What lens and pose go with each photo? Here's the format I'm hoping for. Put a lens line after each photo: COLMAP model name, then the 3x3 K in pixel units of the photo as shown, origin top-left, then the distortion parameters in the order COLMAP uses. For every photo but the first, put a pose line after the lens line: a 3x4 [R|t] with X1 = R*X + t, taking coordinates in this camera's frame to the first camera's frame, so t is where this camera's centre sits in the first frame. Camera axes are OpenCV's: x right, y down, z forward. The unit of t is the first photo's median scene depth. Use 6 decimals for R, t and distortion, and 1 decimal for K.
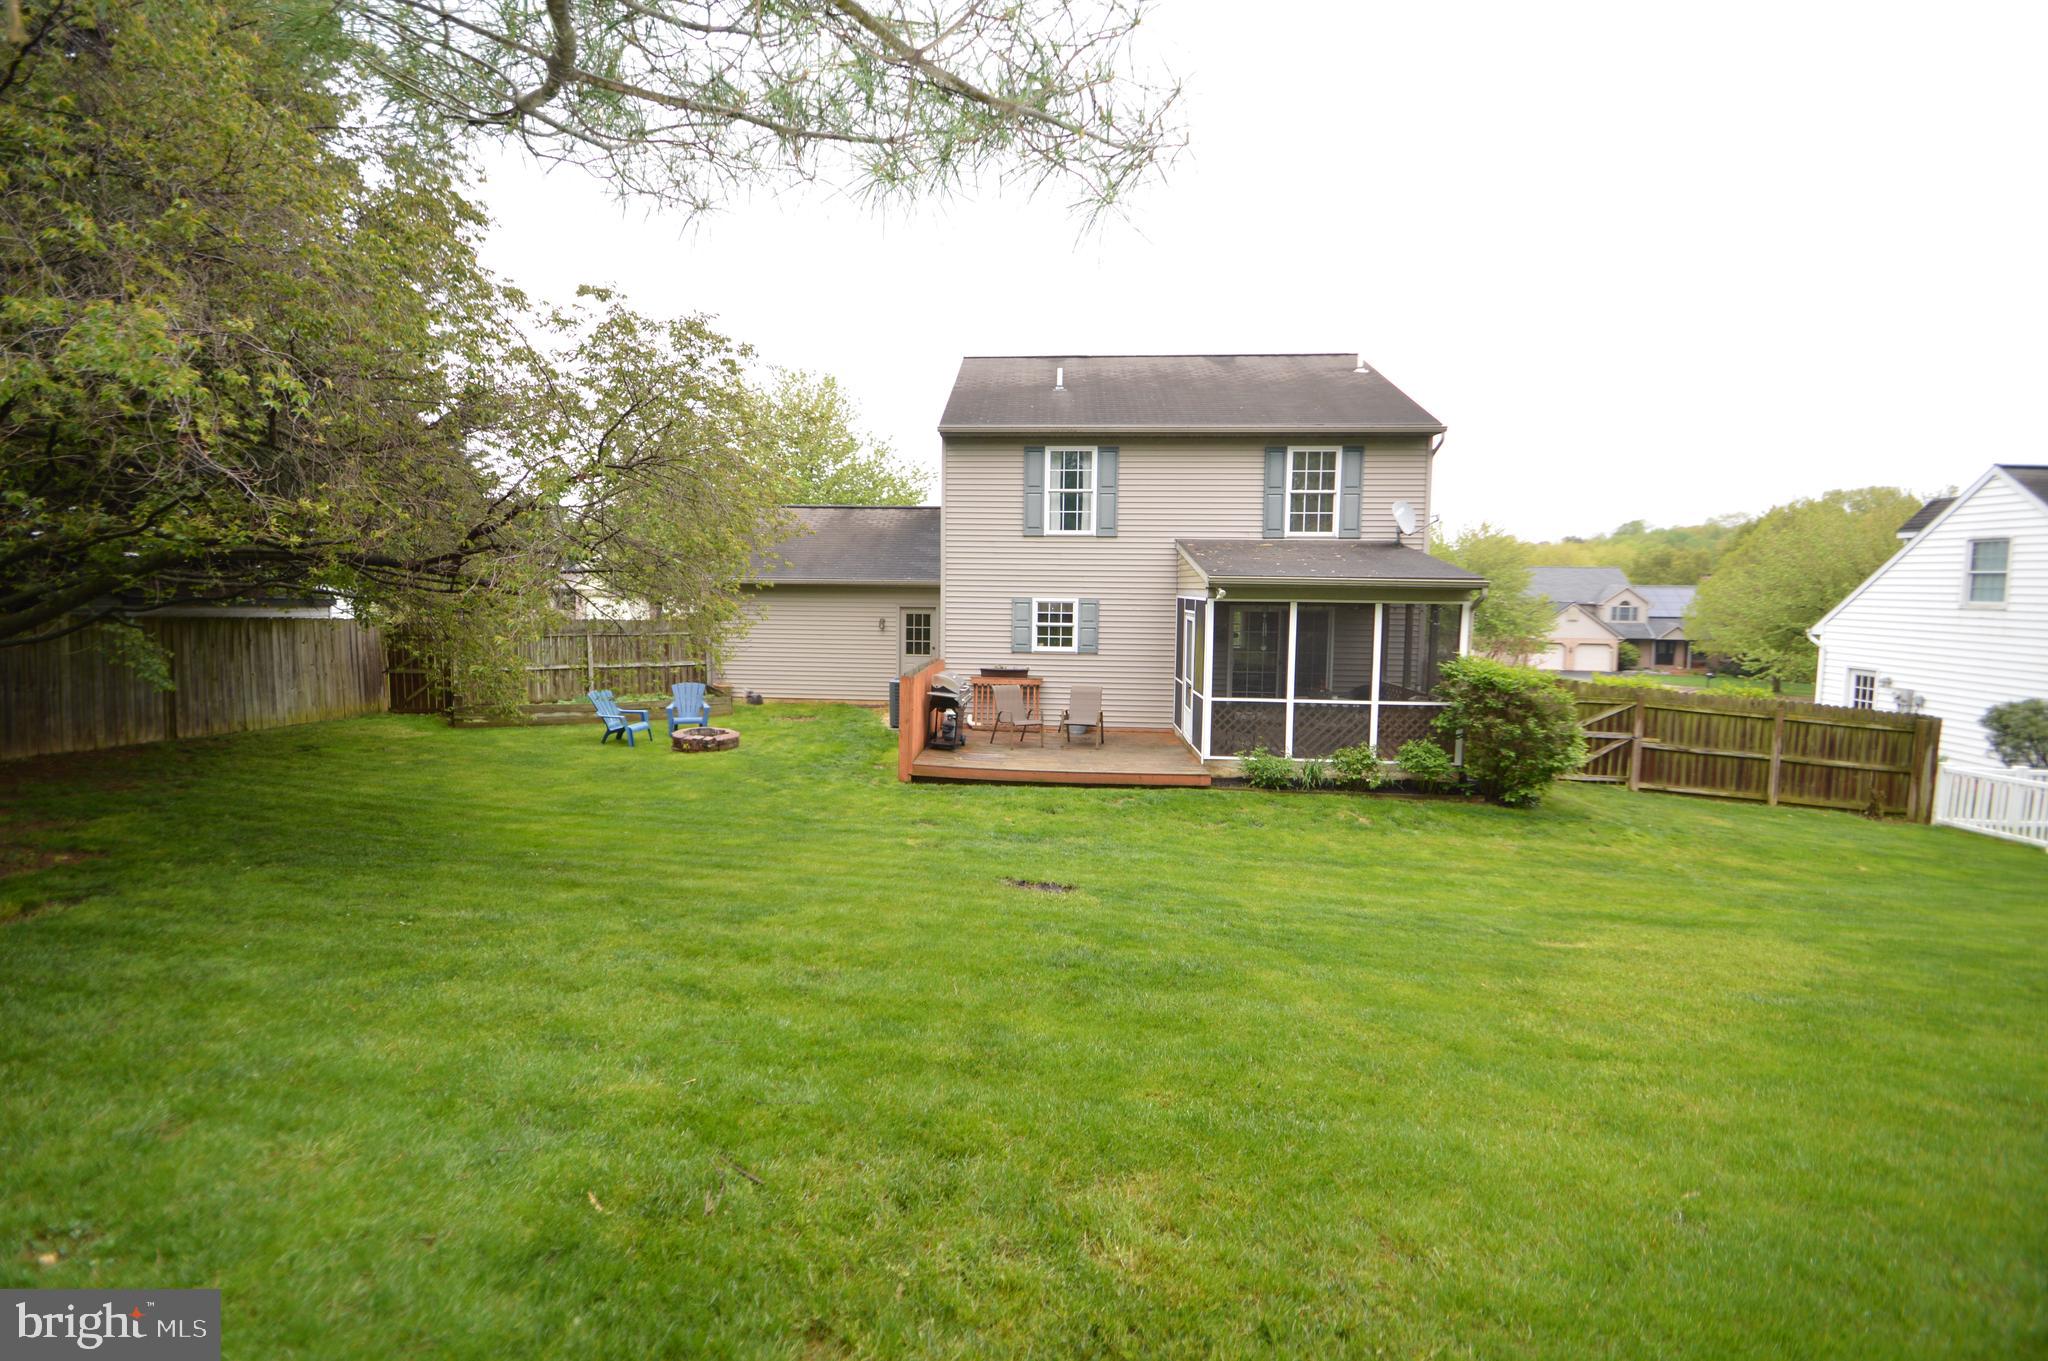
lens RADIAL K [[900.2, 0, 984.2], [0, 900.2, 651.7], [0, 0, 1]] dist [0.027598, -0.025923]
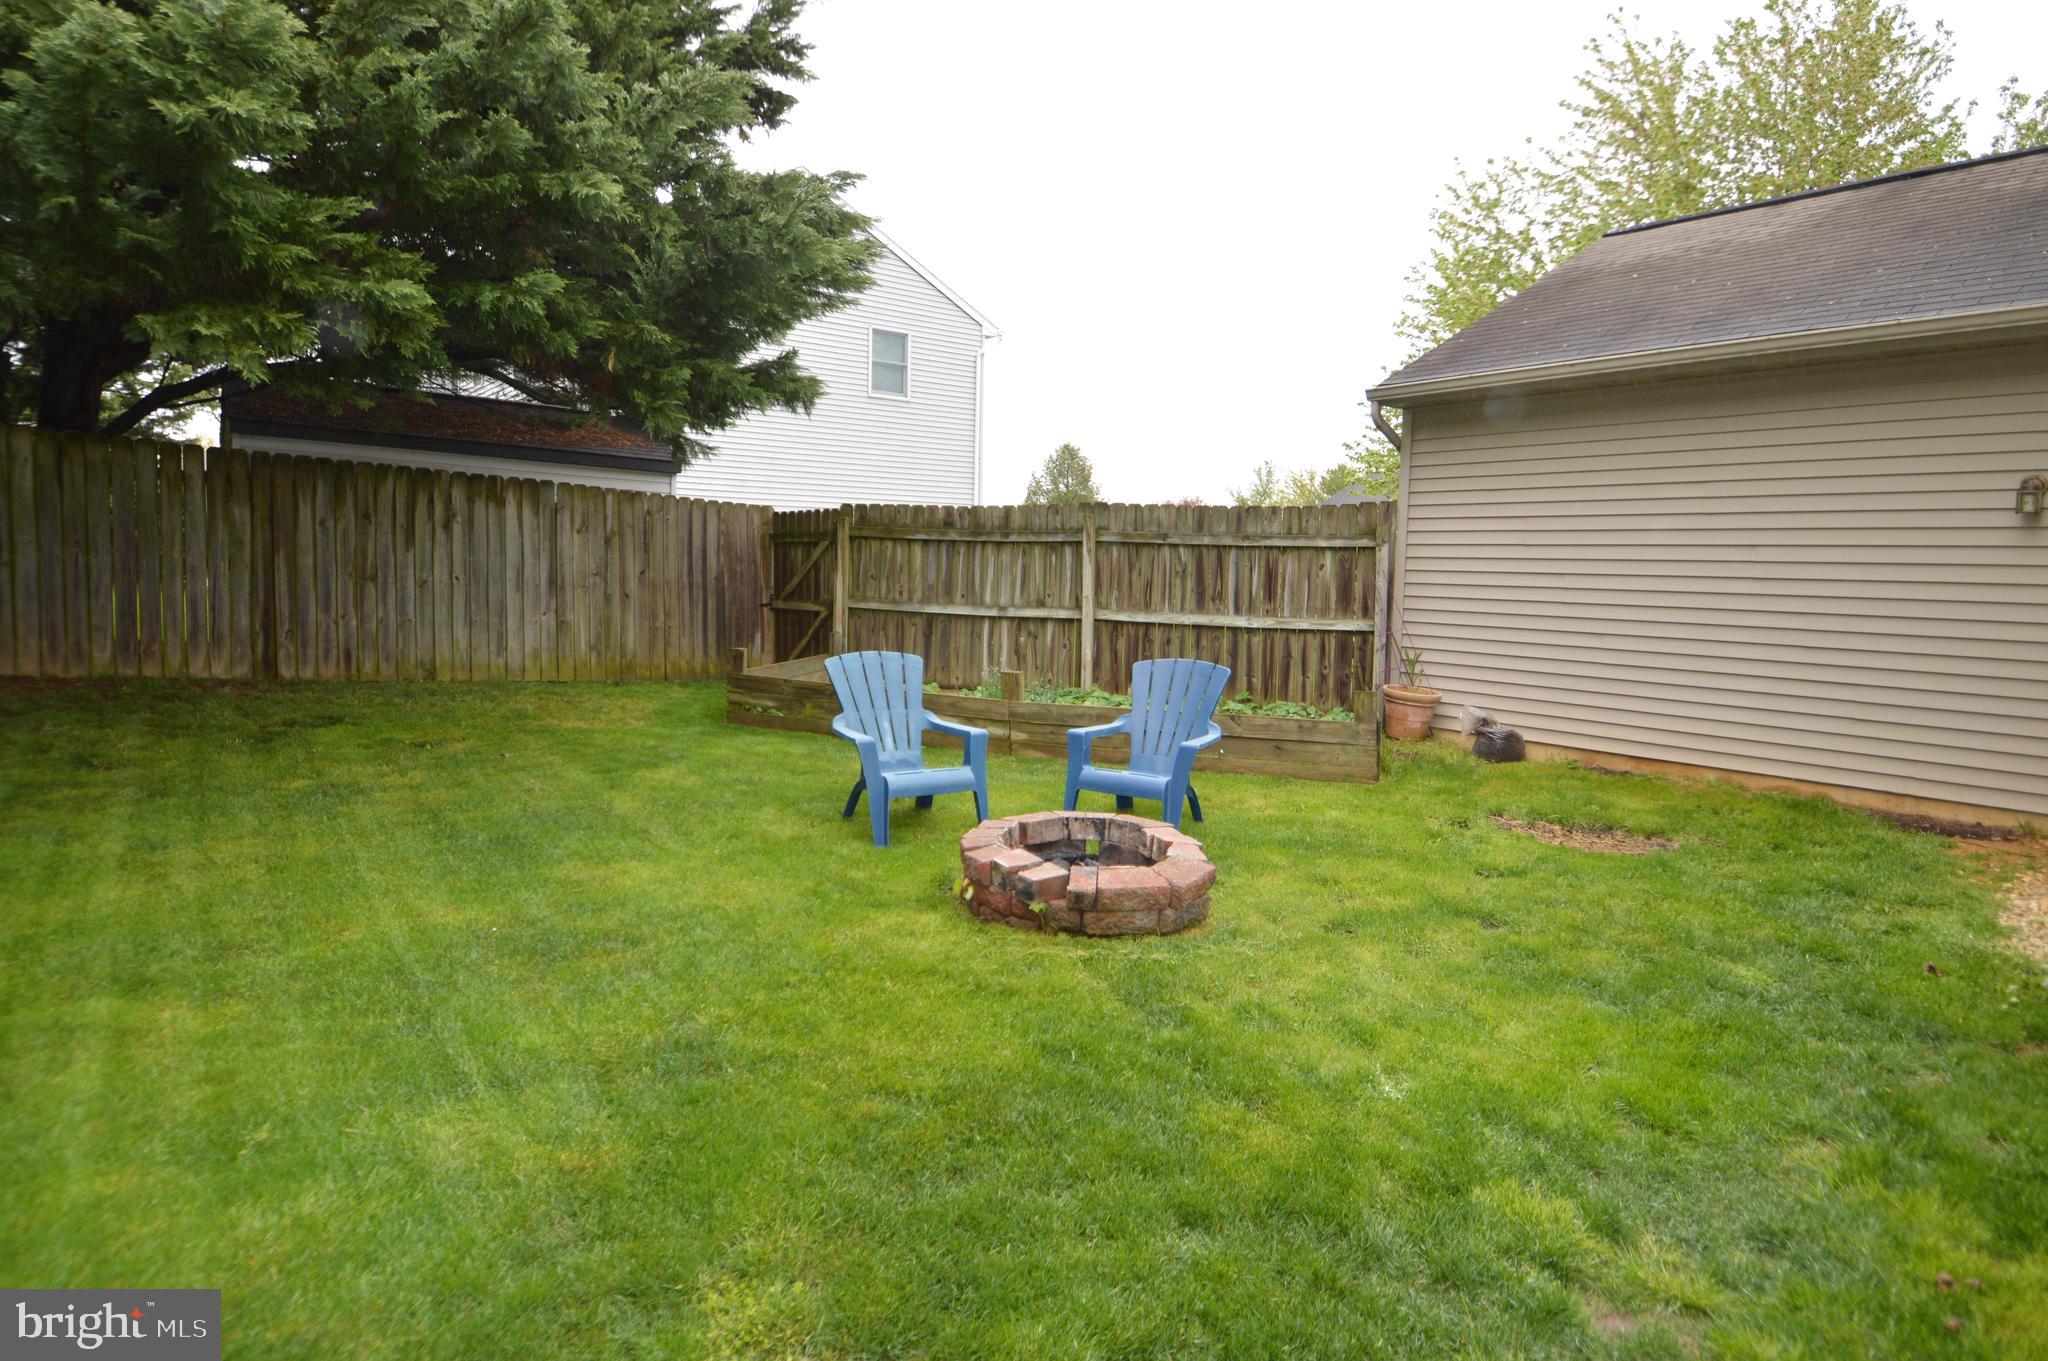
lens RADIAL K [[1034.6, 0, 1024.0], [0, 1034.6, 680.5], [0, 0, 1]] dist [-0.025027, -0.000164]
pose [[0.645960, 0.081292, -0.759031, -0.106506], [-0.070840, 0.996407, 0.046427, 0.031998], [0.760078, 0.023779, 0.649397, 0.820042]]
